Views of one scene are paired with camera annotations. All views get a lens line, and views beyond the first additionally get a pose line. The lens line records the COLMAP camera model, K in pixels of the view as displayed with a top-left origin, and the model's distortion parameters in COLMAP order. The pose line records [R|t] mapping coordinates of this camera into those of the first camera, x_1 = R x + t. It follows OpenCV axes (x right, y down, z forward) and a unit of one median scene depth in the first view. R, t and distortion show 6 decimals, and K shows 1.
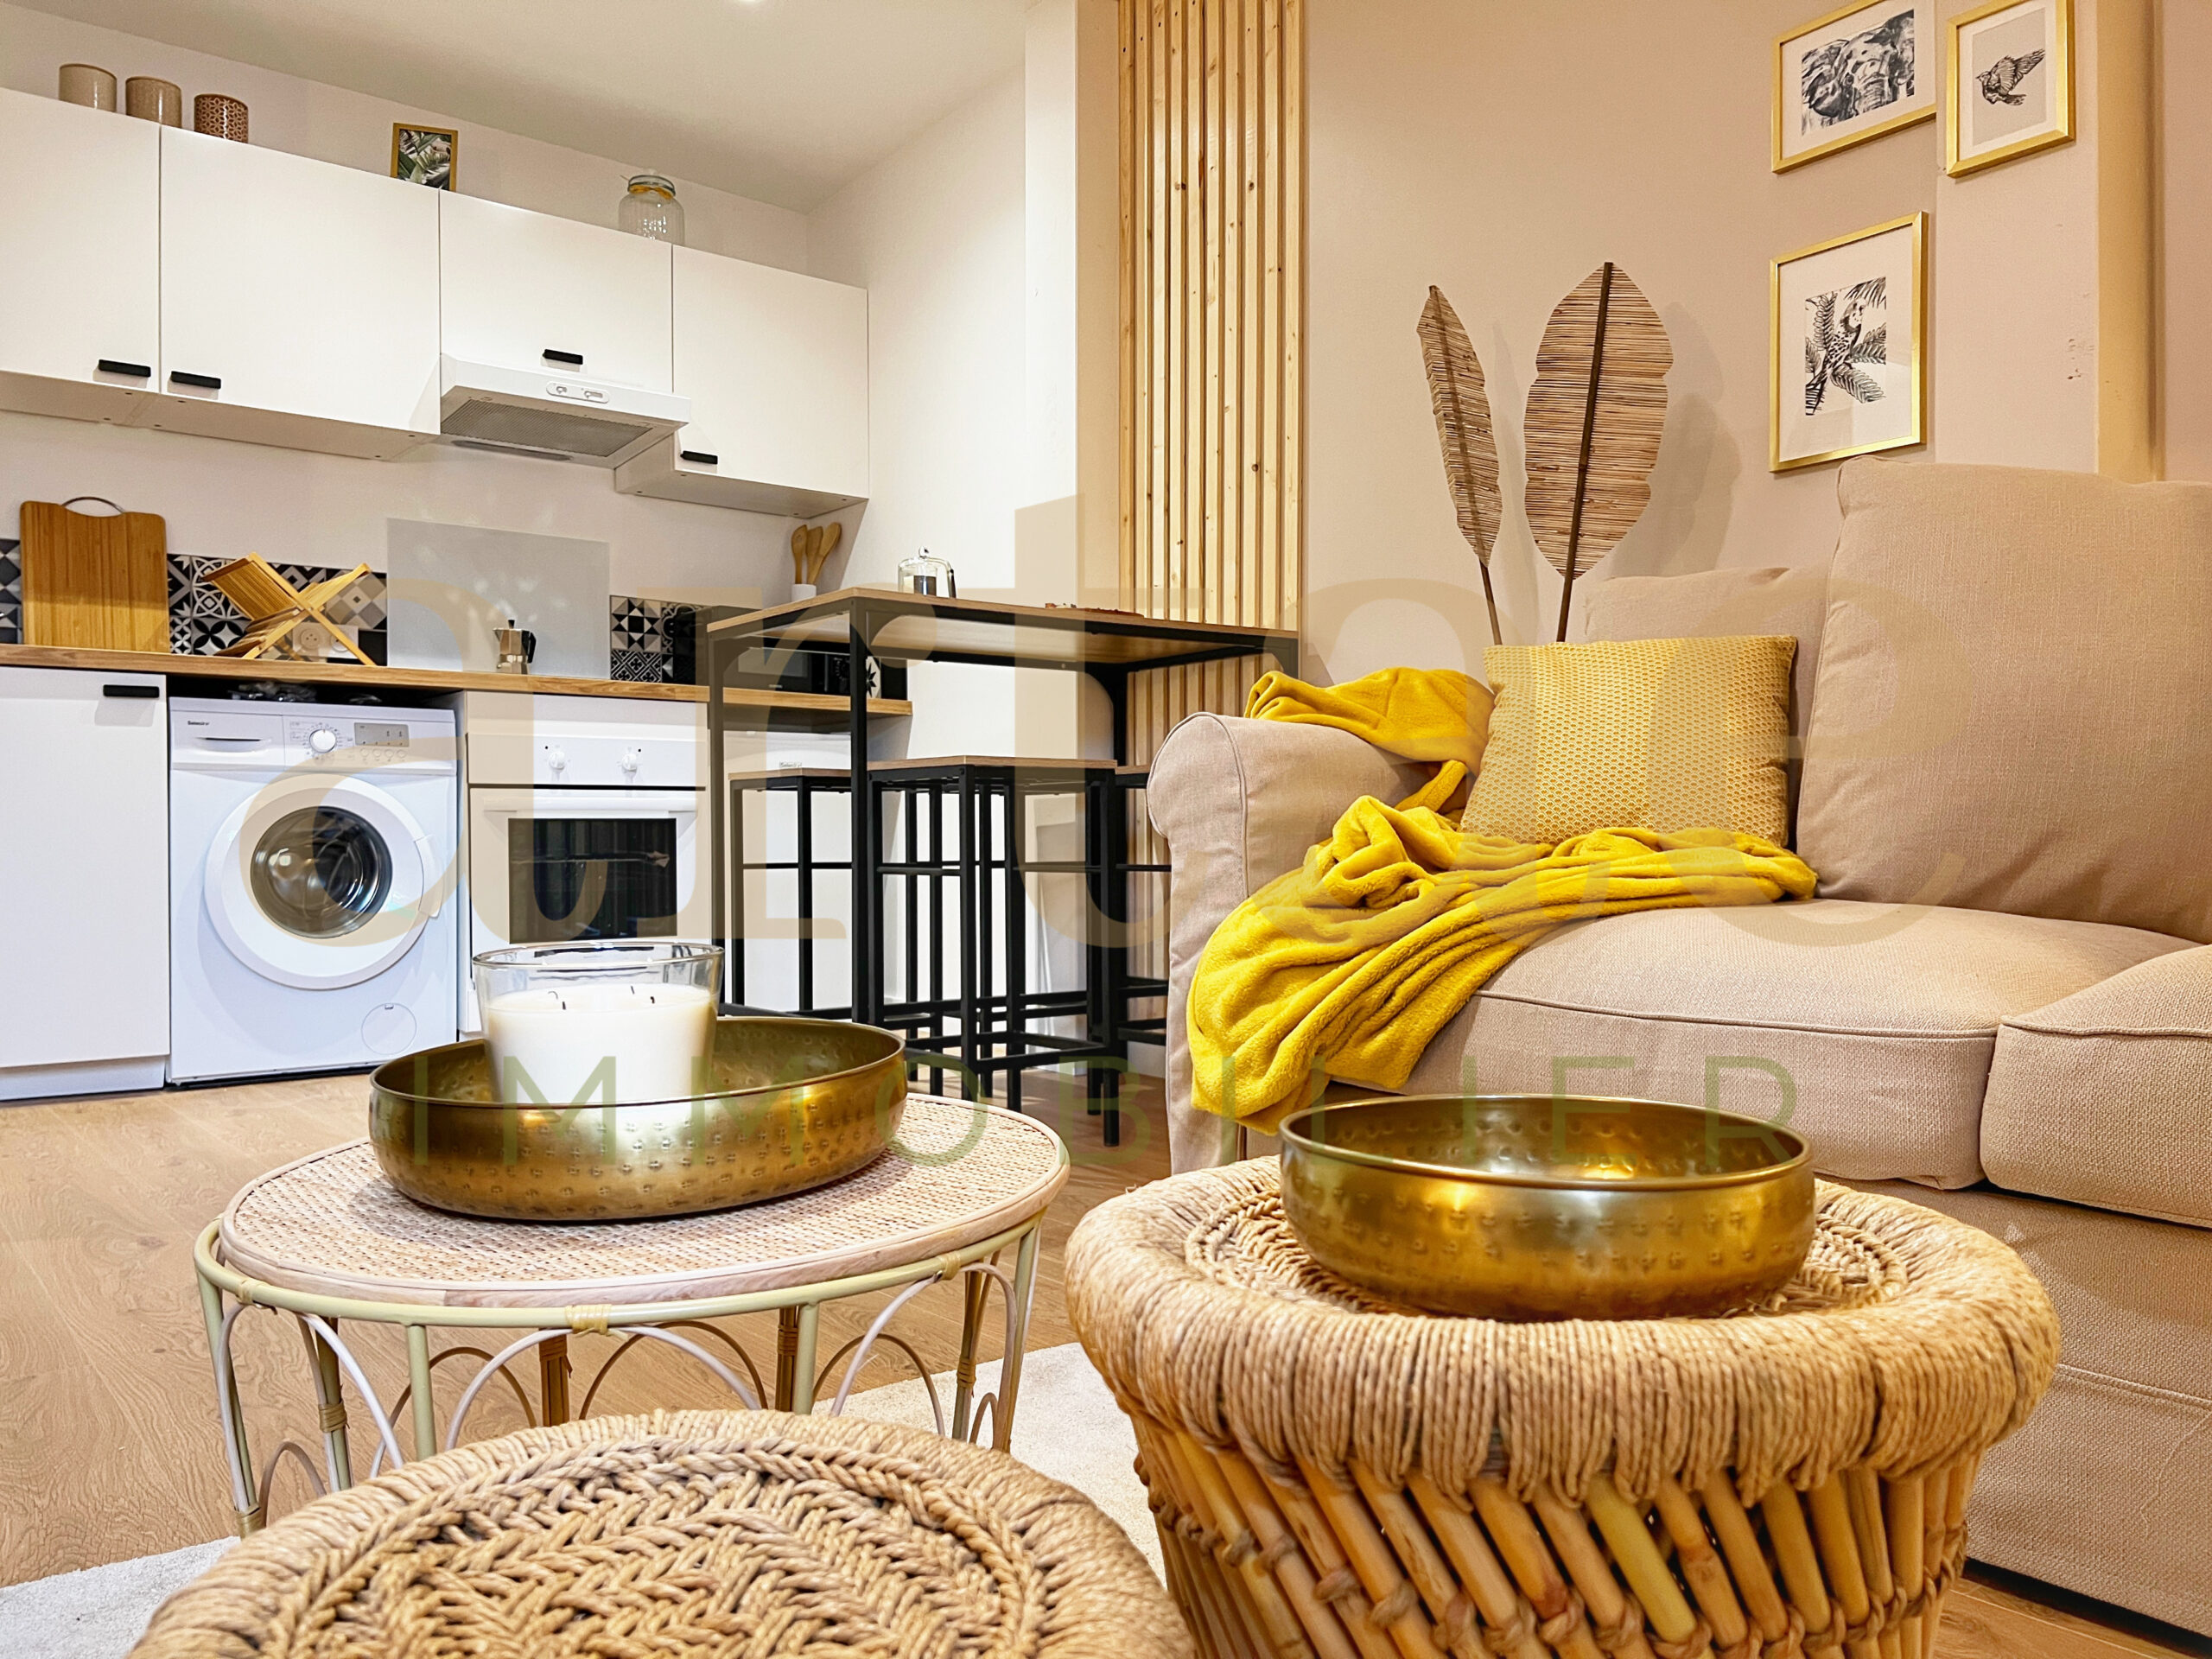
lens RADIAL K [[1667.2, 0, 1091.6], [0, 1667.2, 841.8], [0, 0, 1]] dist [0.045423, -0.052397]
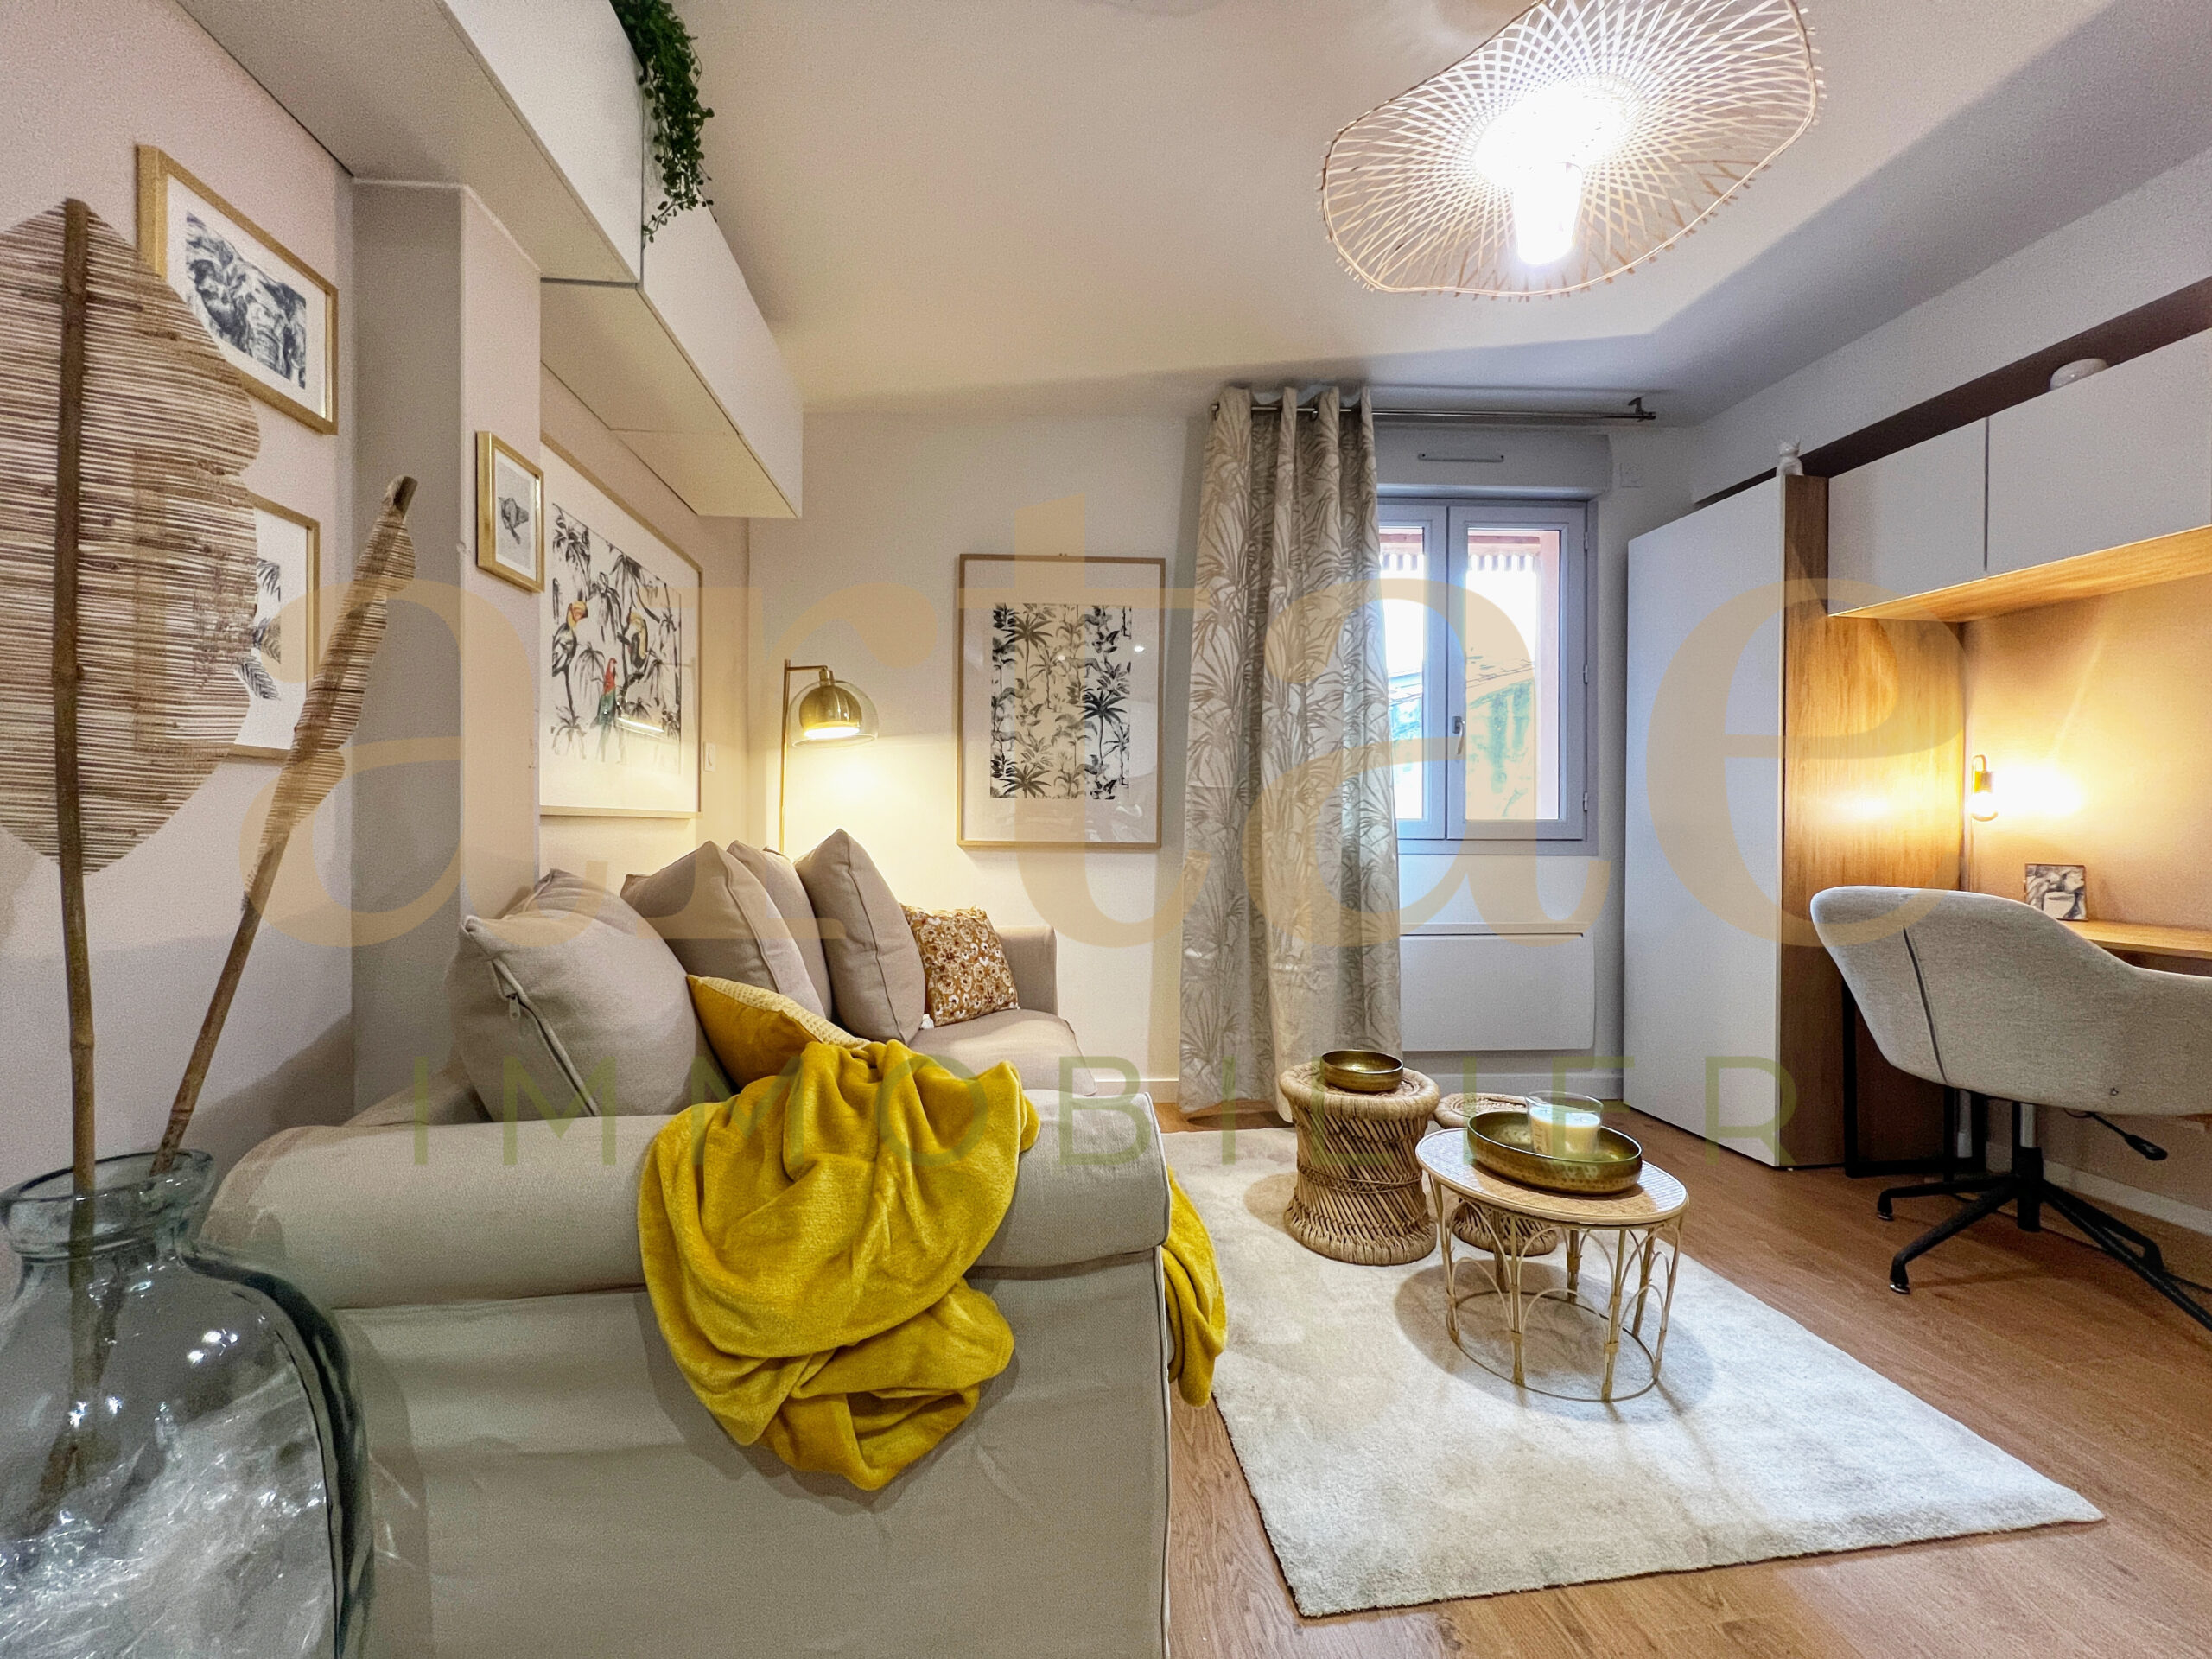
lens RADIAL K [[884.1, 0, 1102.0], [0, 884.1, 825.7], [0, 0, 1]] dist [-0.002106, 0.000603]
pose [[-0.871697, -0.000110, 0.490046, -0.132412], [0.002196, 0.999989, 0.004130, -0.186876], [-0.490041, 0.004677, -0.871687, 1.128016]]
